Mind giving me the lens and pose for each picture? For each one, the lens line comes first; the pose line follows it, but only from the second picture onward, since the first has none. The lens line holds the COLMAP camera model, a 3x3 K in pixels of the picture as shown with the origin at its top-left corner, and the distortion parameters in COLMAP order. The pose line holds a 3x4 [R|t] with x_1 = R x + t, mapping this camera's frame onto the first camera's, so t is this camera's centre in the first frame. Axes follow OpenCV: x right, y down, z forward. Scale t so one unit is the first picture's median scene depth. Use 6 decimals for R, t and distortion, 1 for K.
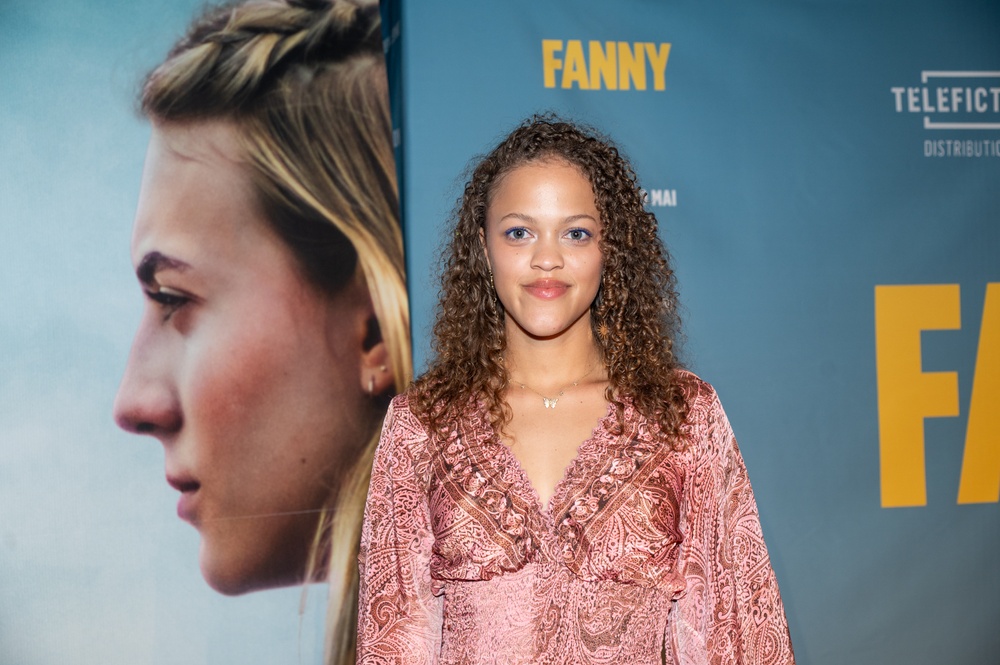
lens RADIAL K [[1448.2, 0, 496.1], [0, 1448.2, 328.9], [0, 0, 1]] dist [-0.027239, 0.115547]
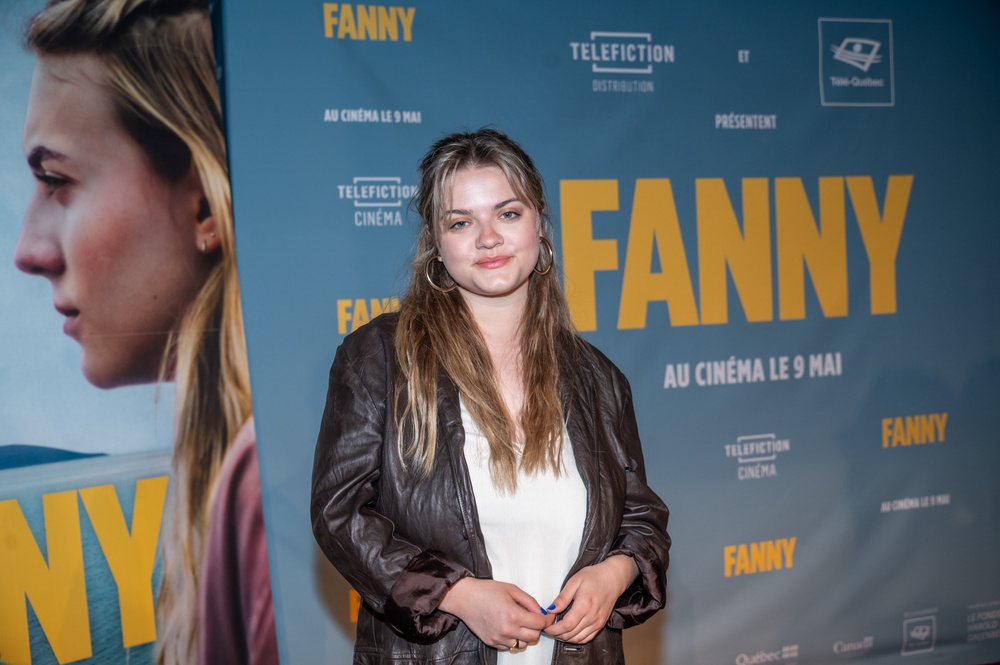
lens RADIAL K [[1149.8, 0, 503.7], [0, 1149.8, 337.6], [0, 0, 1]] dist [-0.033558, 0.049886]
pose [[0.990242, -0.019610, 0.137972, 0.048502], [0.011945, 0.998350, 0.056161, 0.069990], [-0.138846, -0.053965, 0.988843, -0.159516]]
